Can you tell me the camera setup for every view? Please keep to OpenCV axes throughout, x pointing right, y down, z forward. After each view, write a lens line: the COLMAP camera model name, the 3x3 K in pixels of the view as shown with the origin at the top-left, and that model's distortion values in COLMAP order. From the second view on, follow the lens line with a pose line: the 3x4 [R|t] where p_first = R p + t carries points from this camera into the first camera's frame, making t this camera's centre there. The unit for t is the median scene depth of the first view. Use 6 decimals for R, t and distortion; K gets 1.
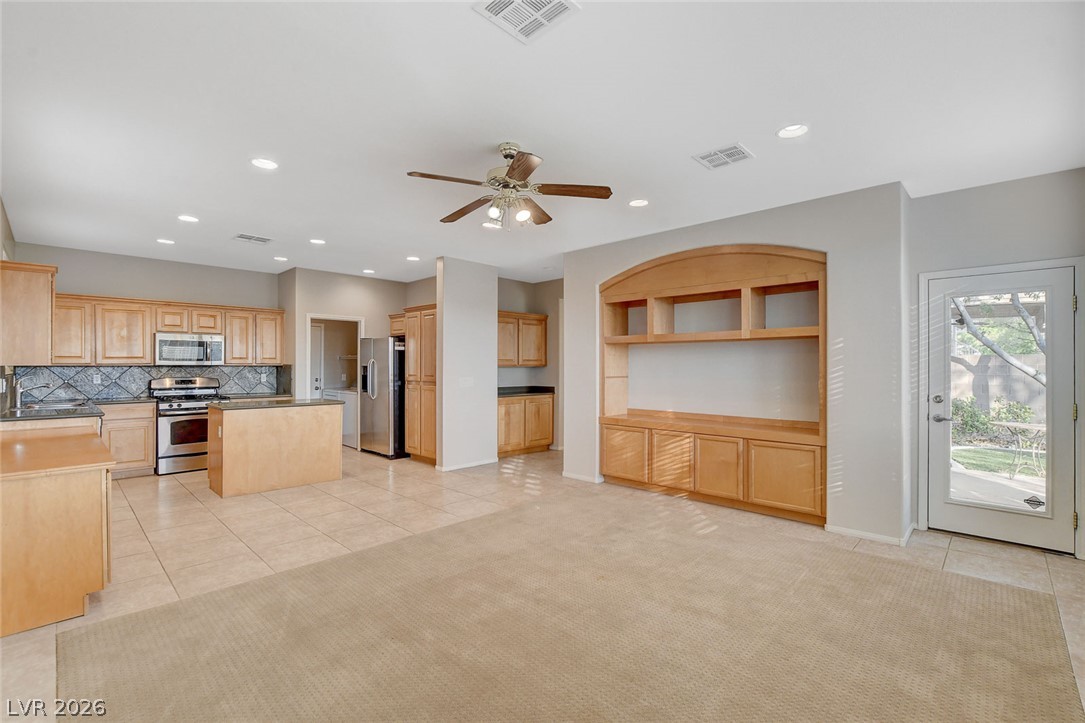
lens RADIAL K [[495.3, 0, 540.7], [0, 495.3, 361.9], [0, 0, 1]] dist [-0.016993, 0.000851]
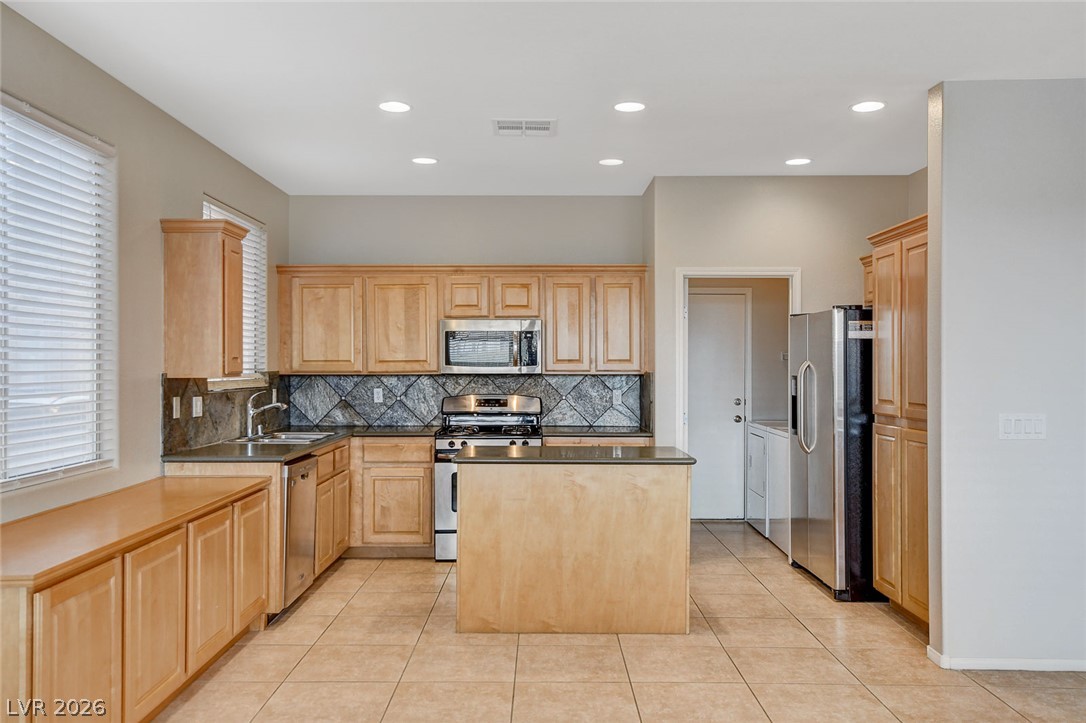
lens RADIAL K [[891.5, 0, 543.1], [0, 891.5, 363.7], [0, 0, 1]] dist [0.016828, 0.002269]
pose [[0.691109, -0.001933, -0.722748, 0.077550], [0.005161, 0.999984, 0.002261, -0.007022], [0.722732, -0.005293, 0.691108, 0.316427]]
